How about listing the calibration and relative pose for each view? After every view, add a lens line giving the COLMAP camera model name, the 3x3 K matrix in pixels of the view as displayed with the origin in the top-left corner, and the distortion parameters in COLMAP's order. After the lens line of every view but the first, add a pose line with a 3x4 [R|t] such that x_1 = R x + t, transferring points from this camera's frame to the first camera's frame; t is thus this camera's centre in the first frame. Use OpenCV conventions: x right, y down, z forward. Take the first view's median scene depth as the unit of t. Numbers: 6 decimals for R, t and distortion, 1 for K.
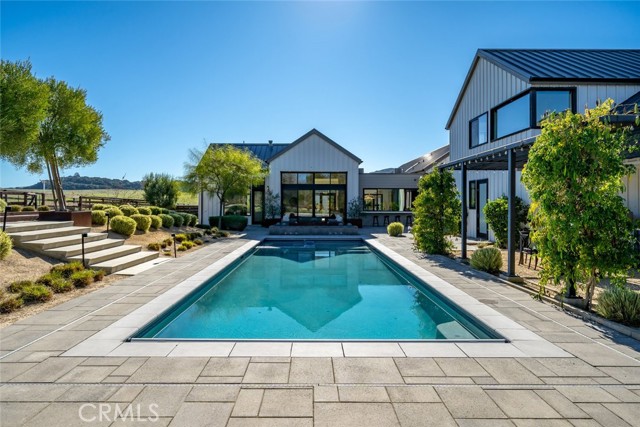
lens RADIAL K [[361.0, 0, 320.3], [0, 361.0, 210.2], [0, 0, 1]] dist [0.000624, 0.001020]
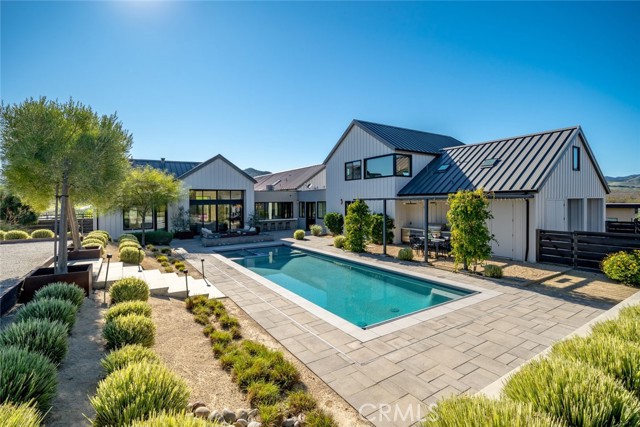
lens RADIAL K [[302.0, 0, 319.2], [0, 302.0, 211.5], [0, 0, 1]] dist [0.000372, 0.000116]
pose [[0.840694, -0.029512, 0.540706, -0.509386], [0.021094, 0.999541, 0.021759, -0.087831], [-0.541100, -0.006887, 0.840930, -0.047584]]
